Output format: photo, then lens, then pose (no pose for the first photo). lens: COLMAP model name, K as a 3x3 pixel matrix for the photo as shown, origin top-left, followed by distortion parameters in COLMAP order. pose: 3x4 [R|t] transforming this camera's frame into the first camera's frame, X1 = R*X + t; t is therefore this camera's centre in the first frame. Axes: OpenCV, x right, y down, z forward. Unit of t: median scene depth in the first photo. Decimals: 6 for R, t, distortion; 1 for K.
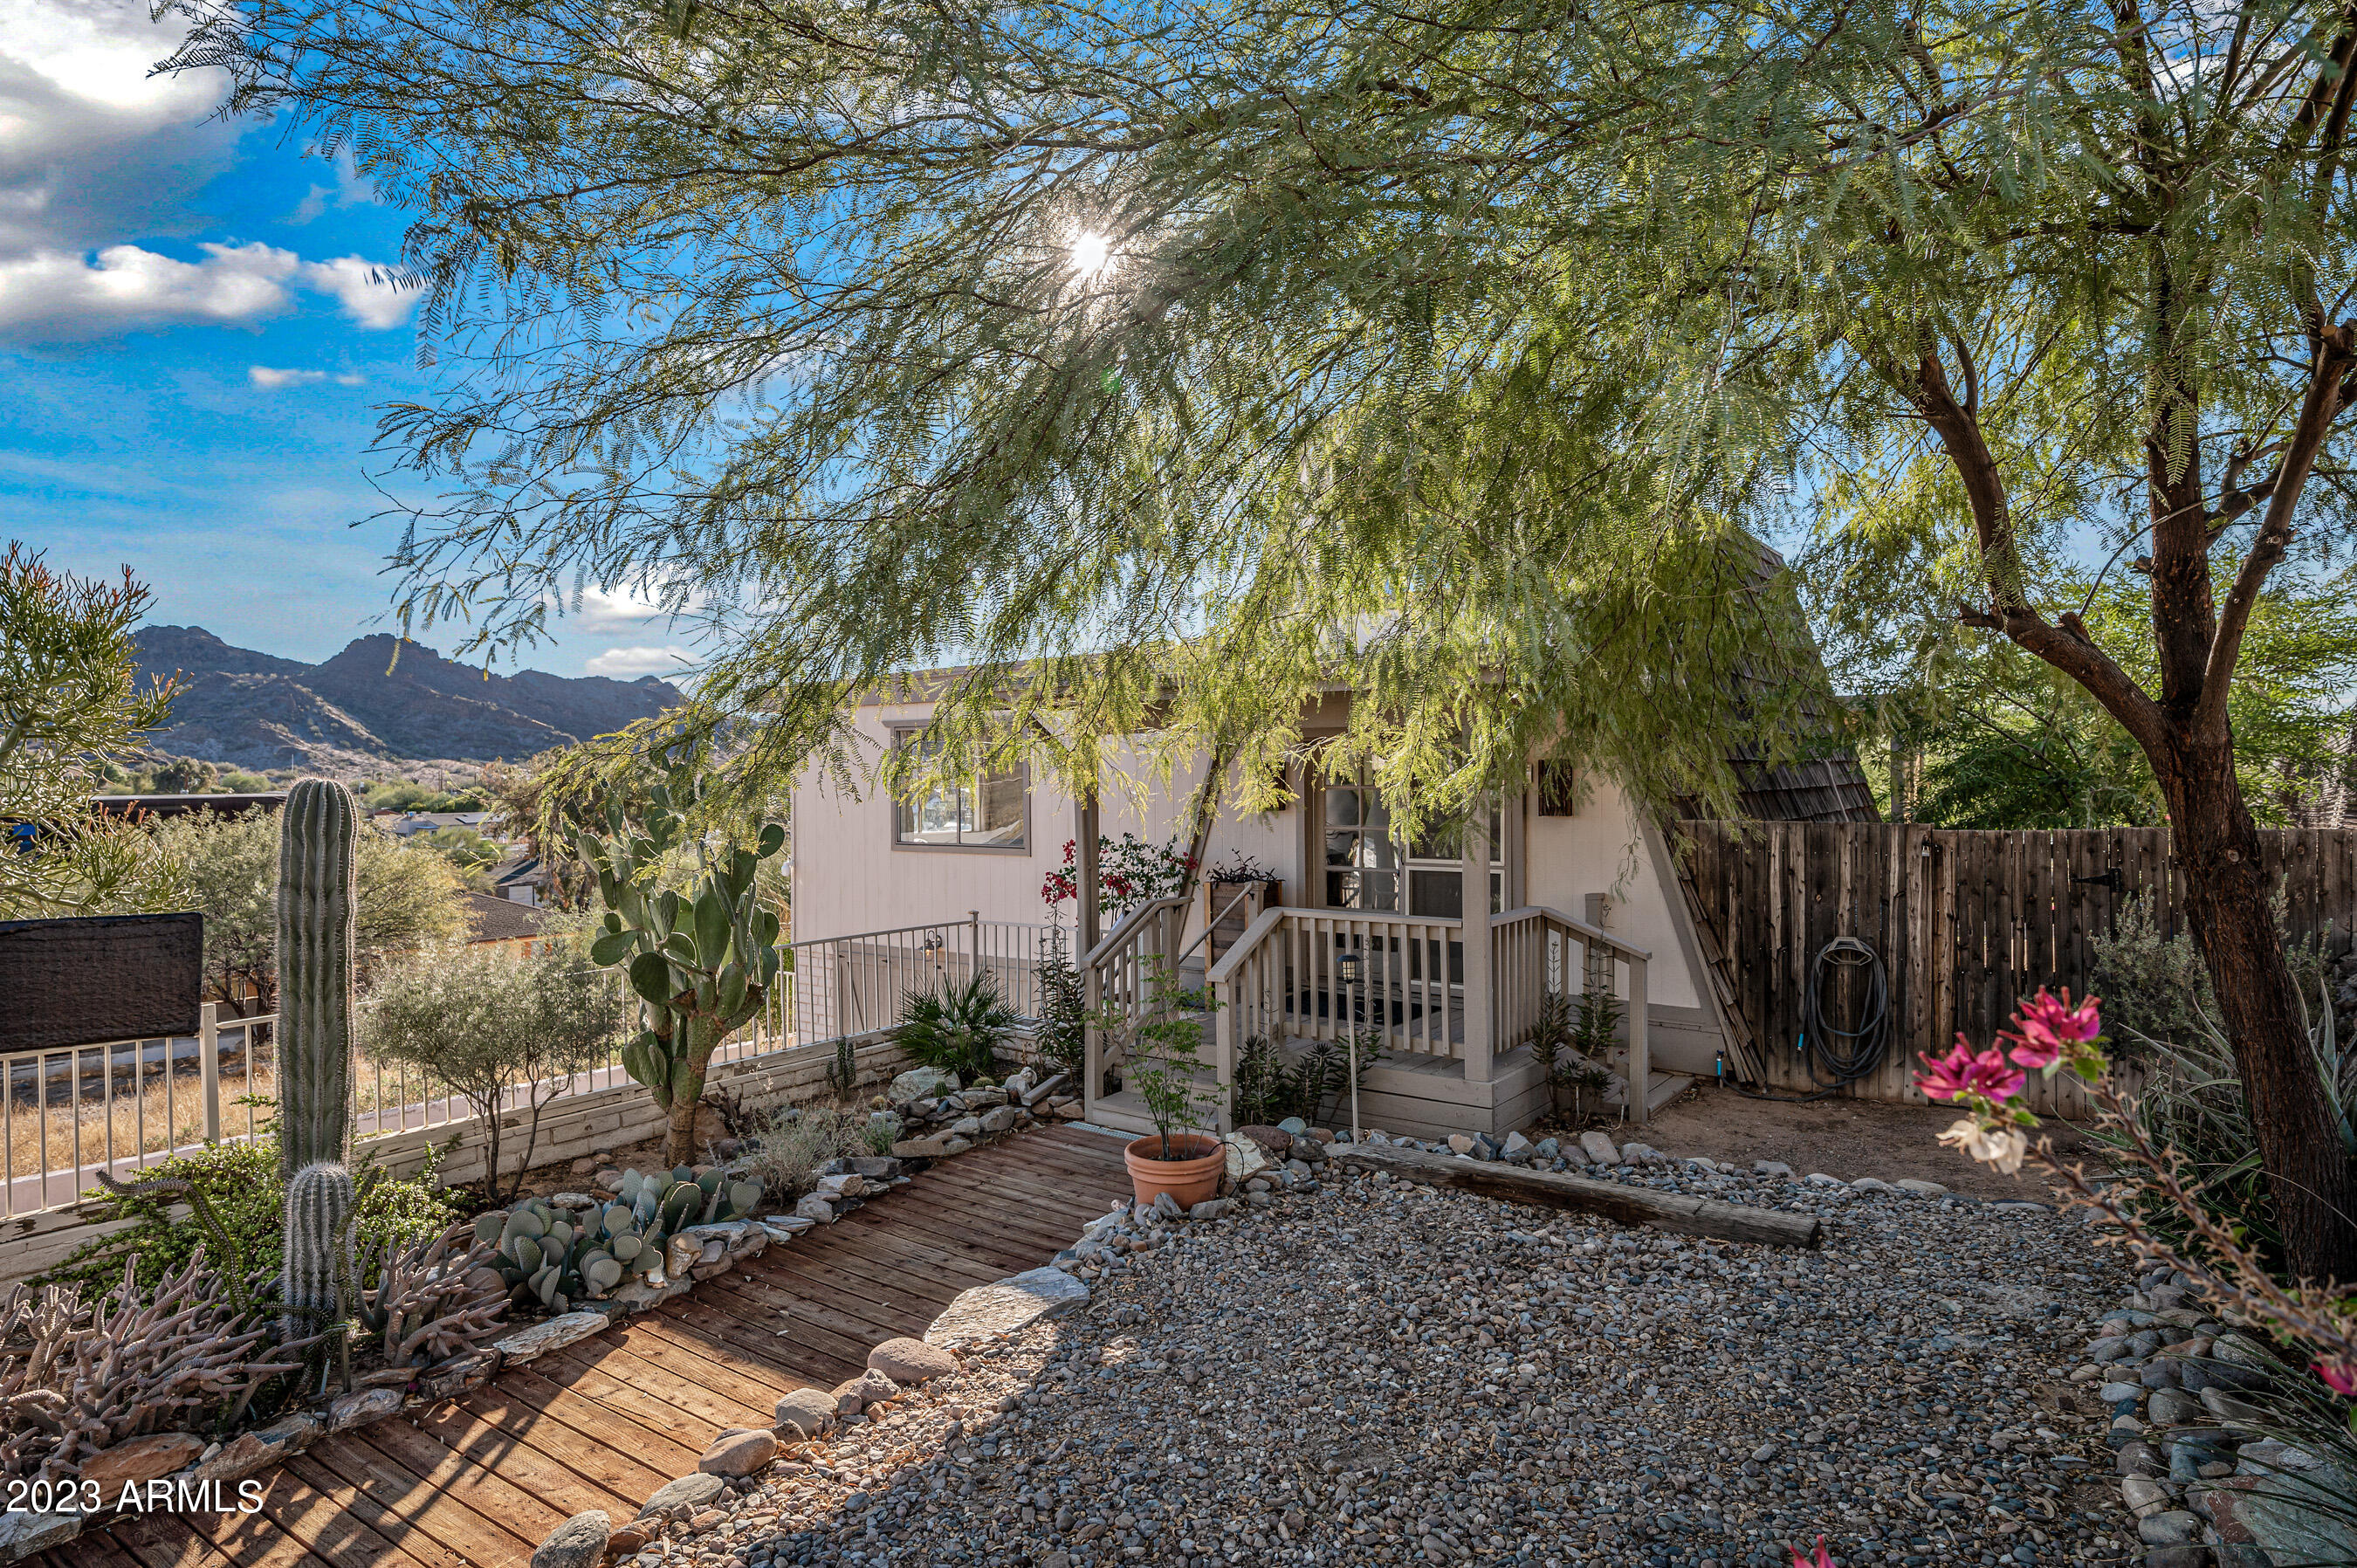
lens RADIAL K [[1275.5, 0, 1178.5], [0, 1275.5, 784.0], [0, 0, 1]] dist [-0.000323, -0.001593]
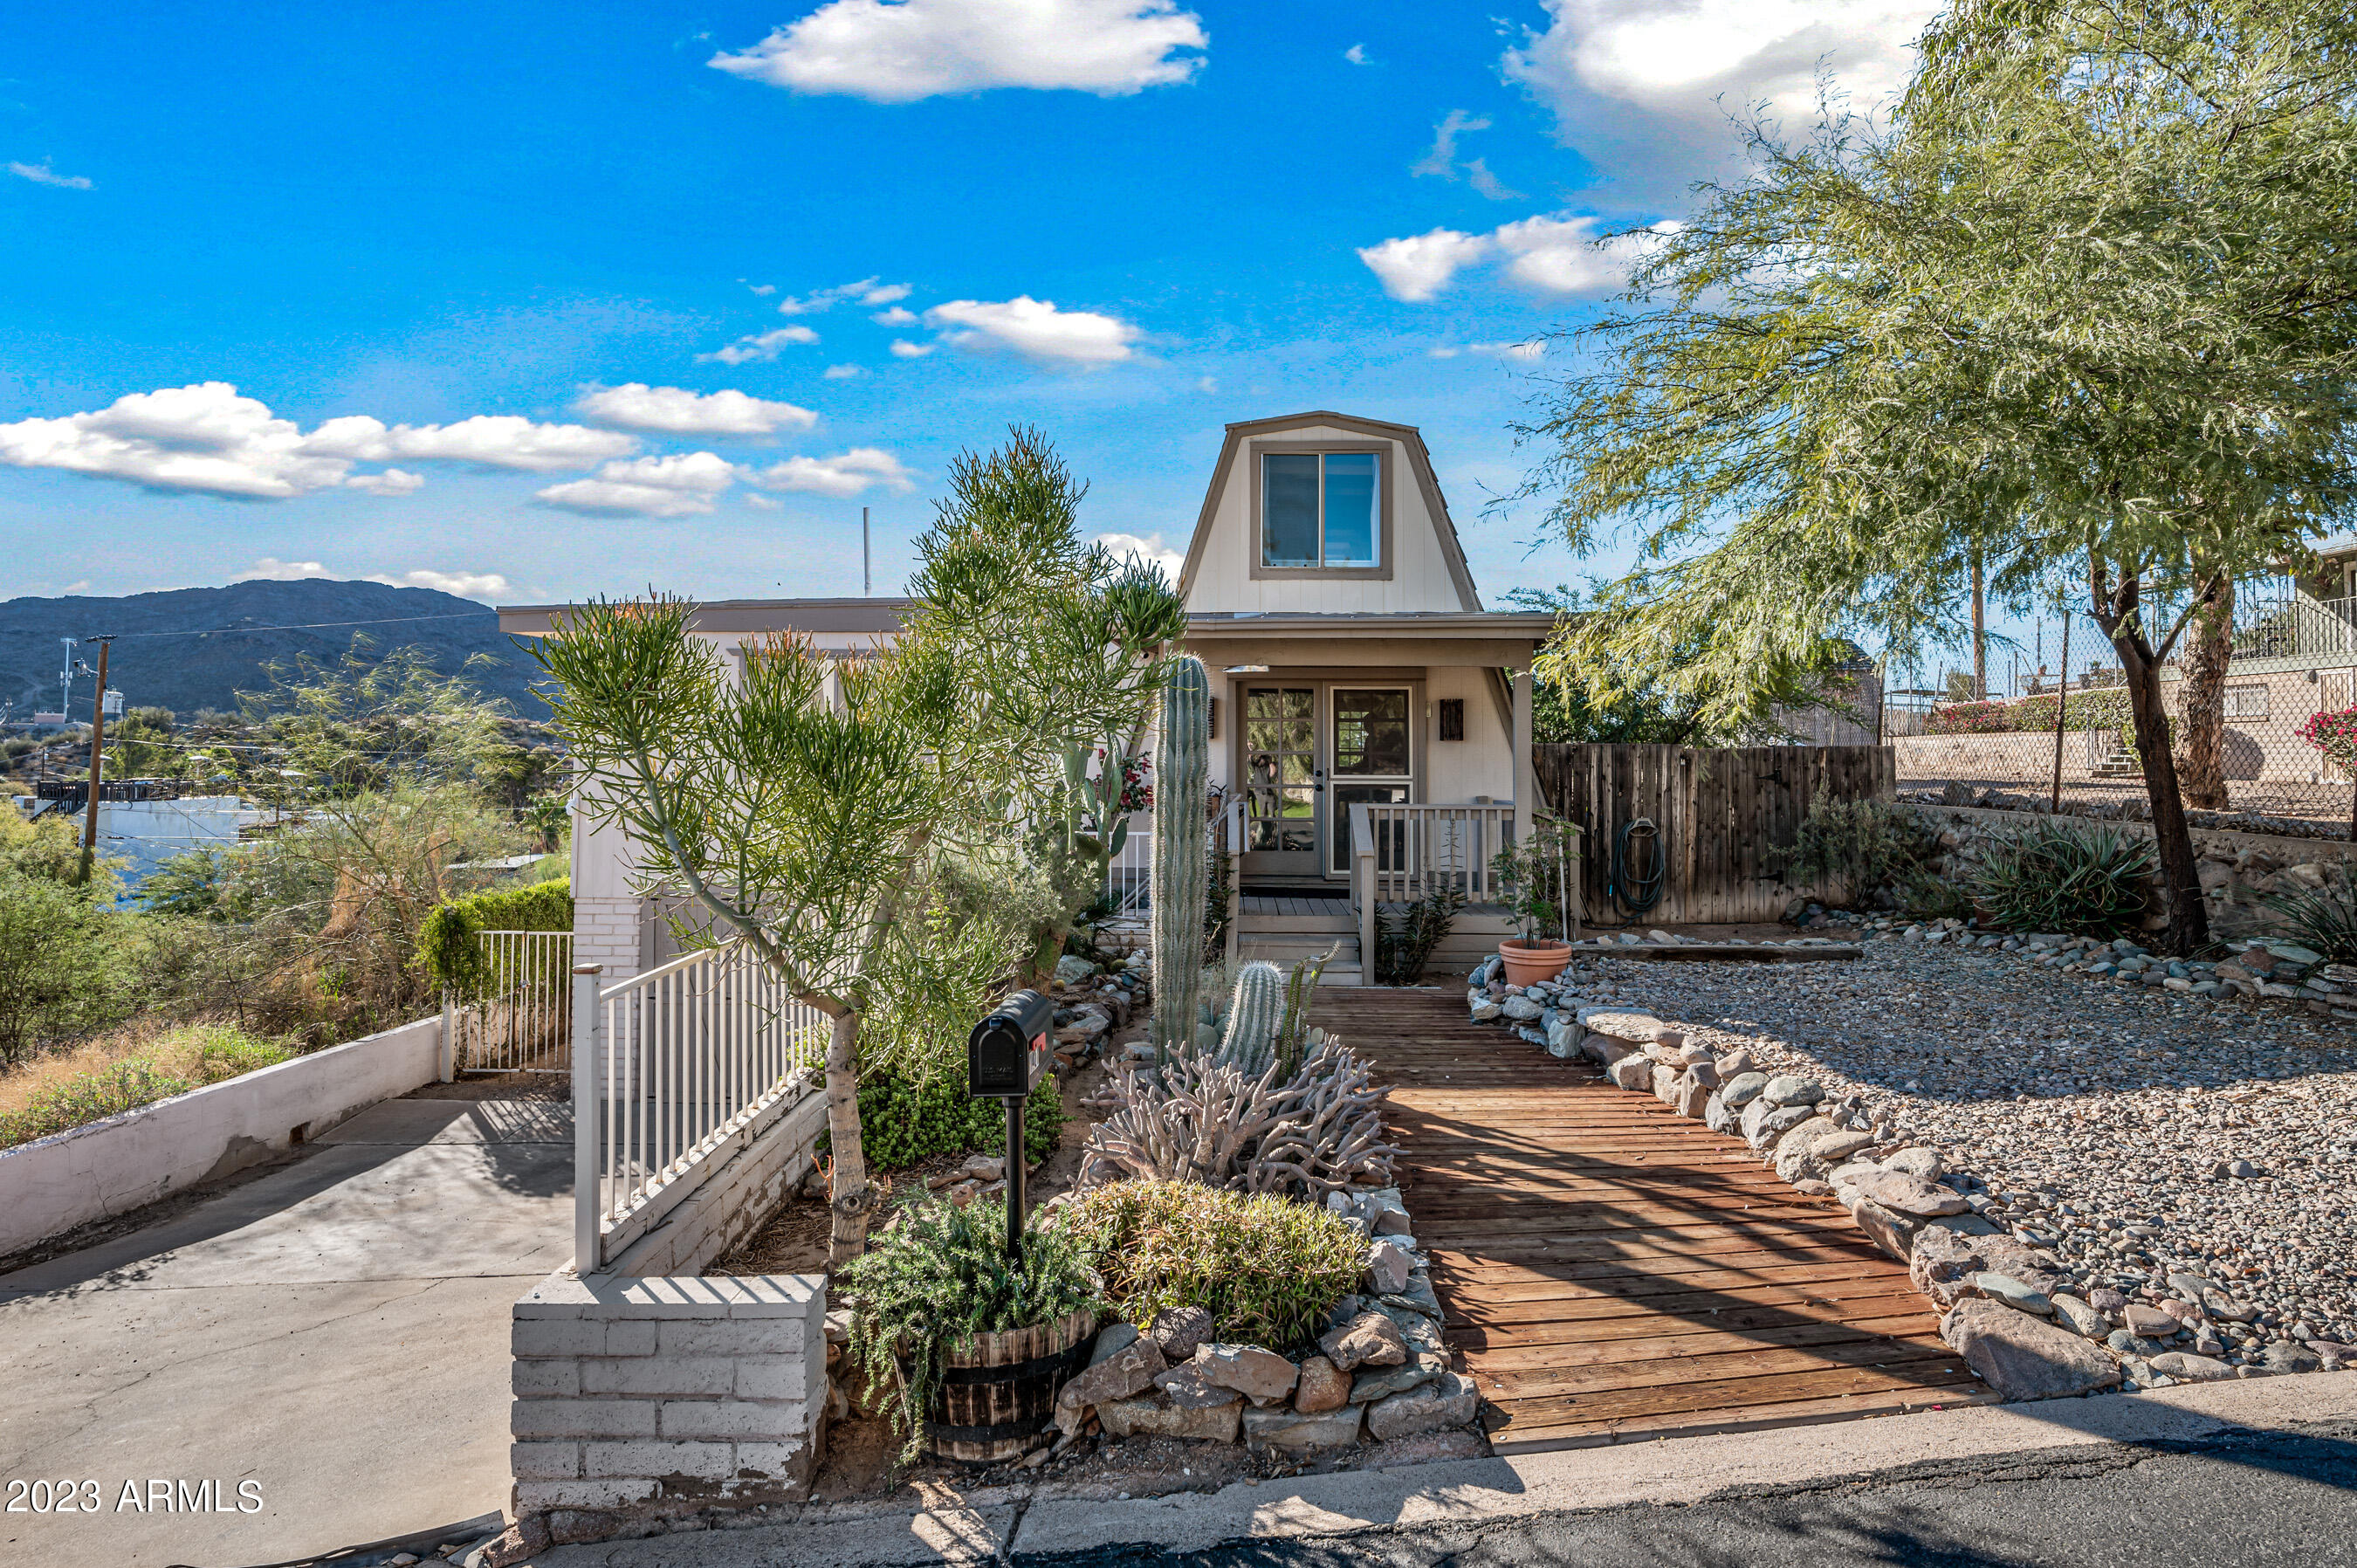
lens RADIAL K [[1298.2, 0, 1182.8], [0, 1298.2, 718.0], [0, 0, 1]] dist [-0.000661, -0.000649]
pose [[0.840351, 0.024567, 0.541486, -0.791880], [-0.004590, 0.999259, -0.038212, 0.062267], [-0.542024, 0.029626, 0.839841, -0.012747]]
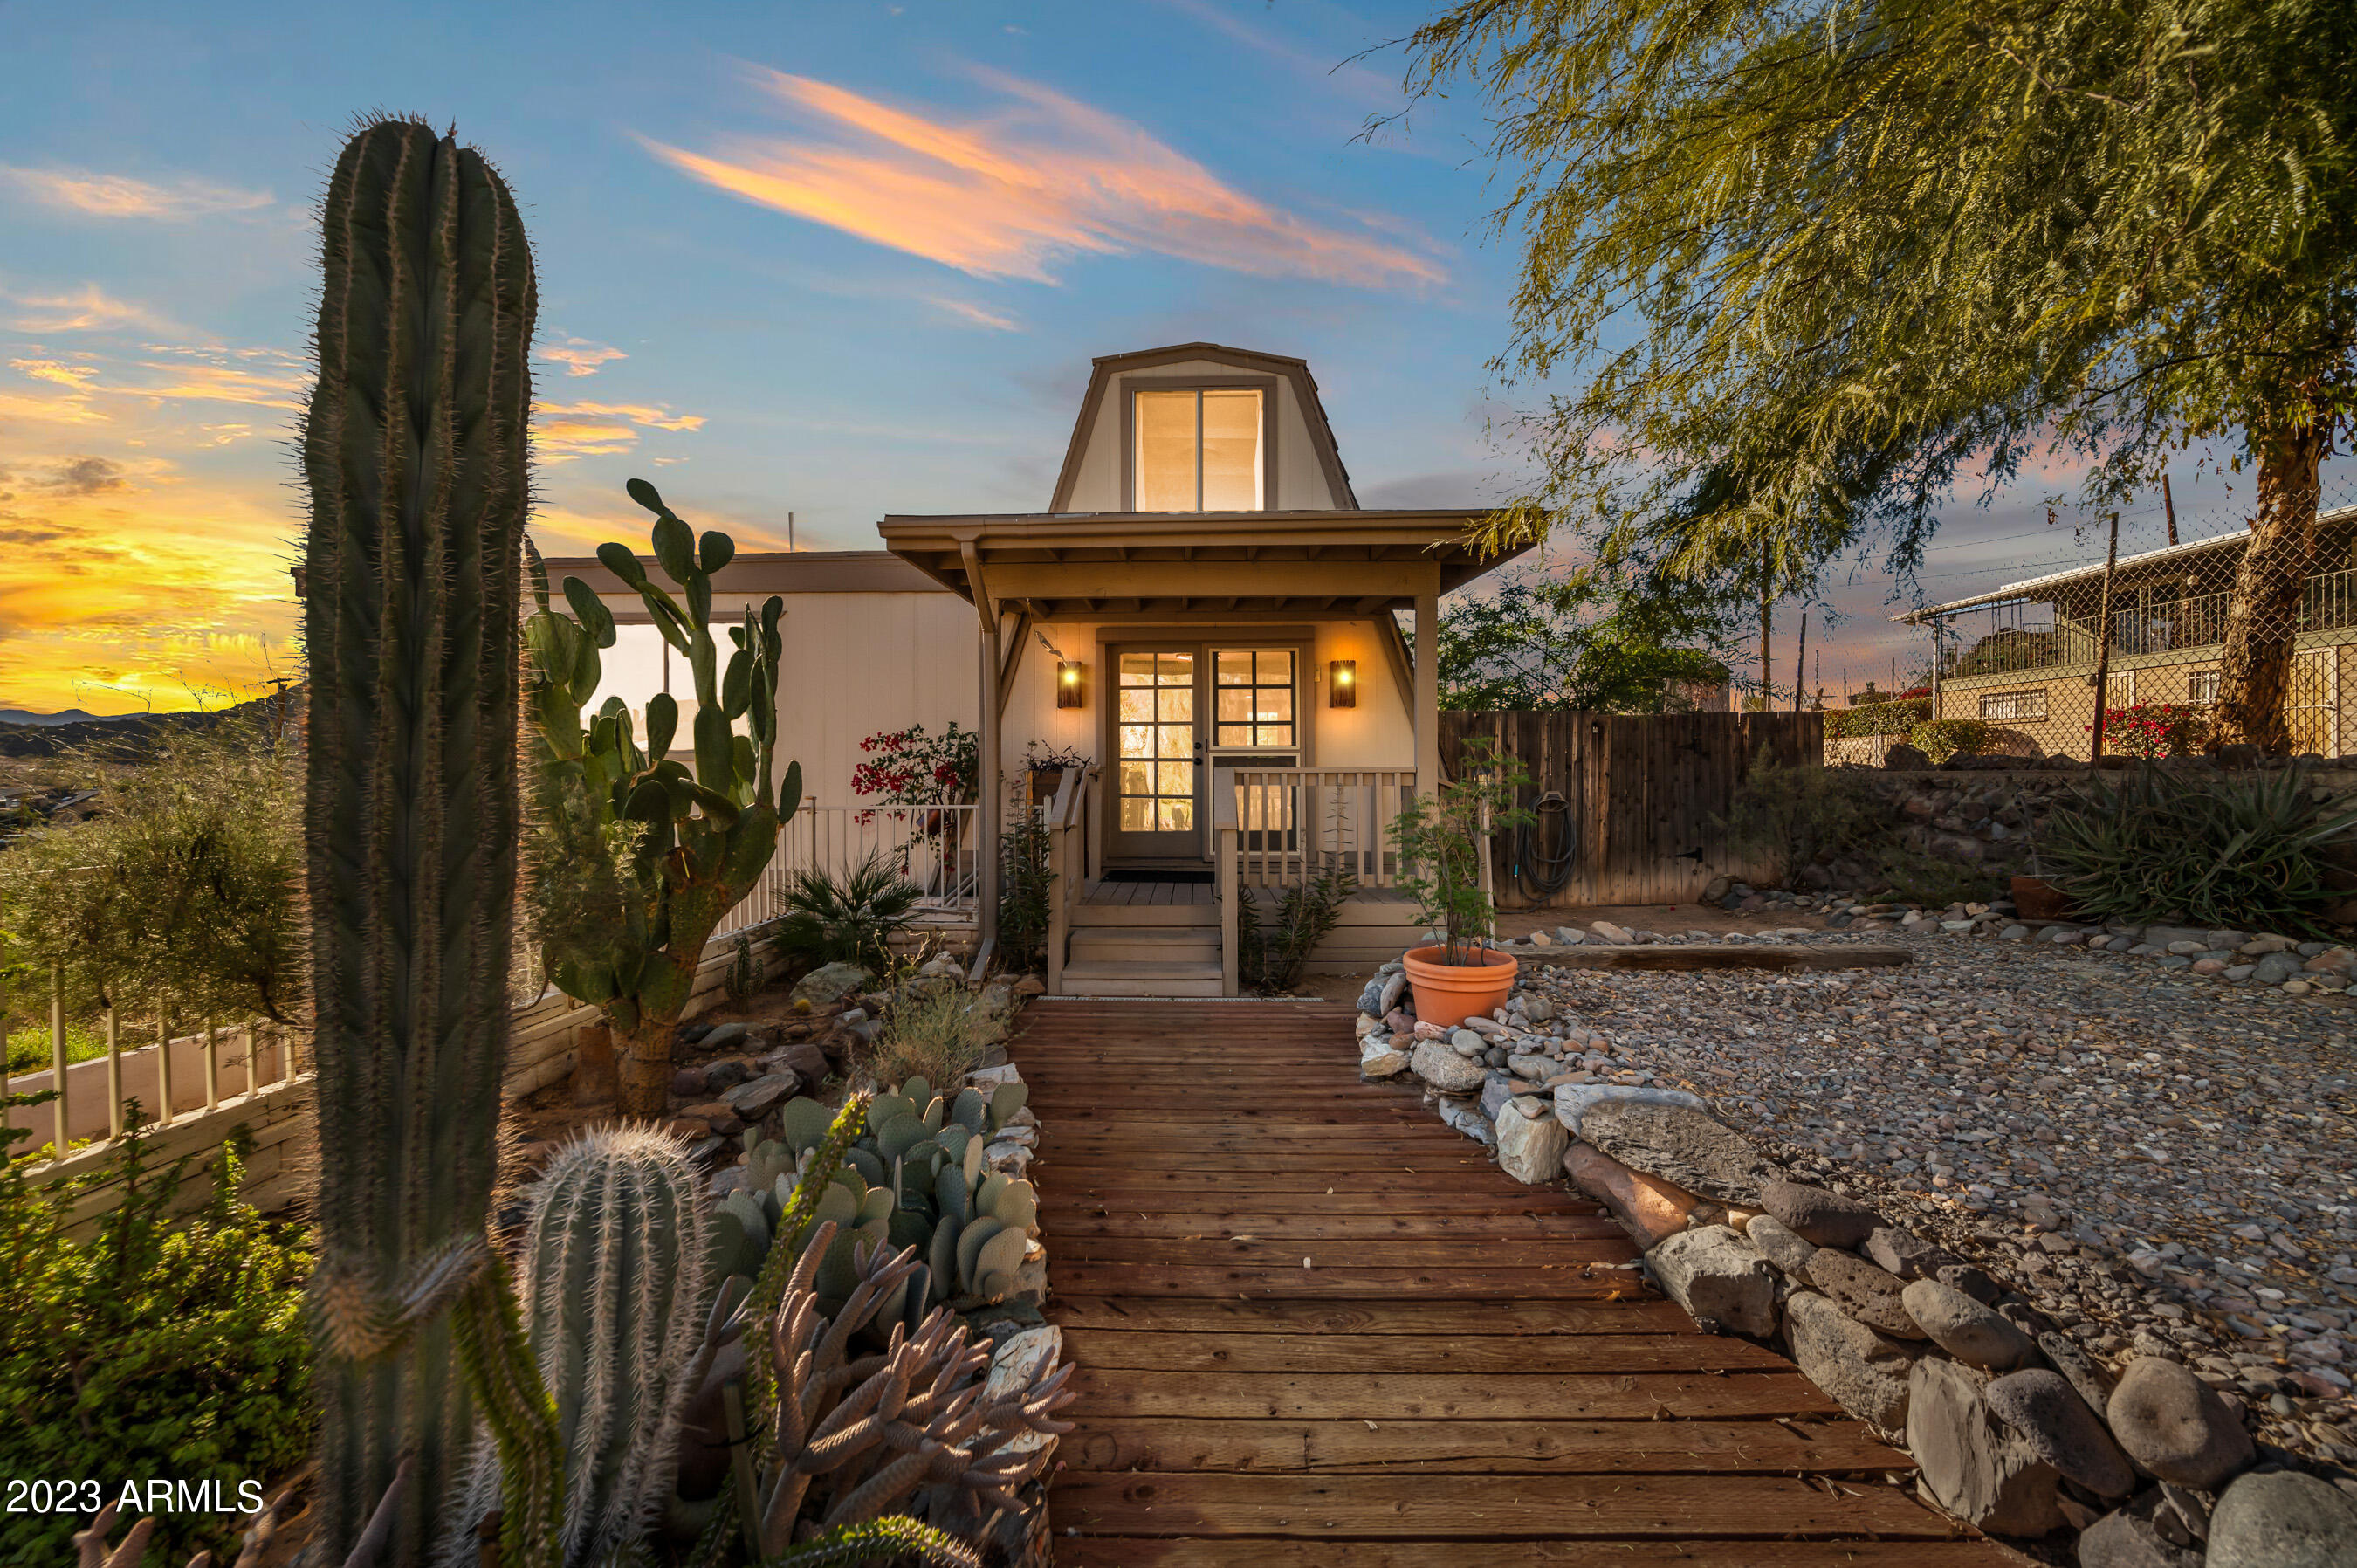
lens RADIAL K [[935.7, 0, 1185.5], [0, 935.7, 779.4], [0, 0, 1]] dist [-0.001684, -0.000118]
pose [[0.825283, 0.002132, 0.564715, -0.382878], [0.001633, 0.999980, -0.006161, 0.113393], [-0.564717, 0.006007, 0.825263, 0.387733]]
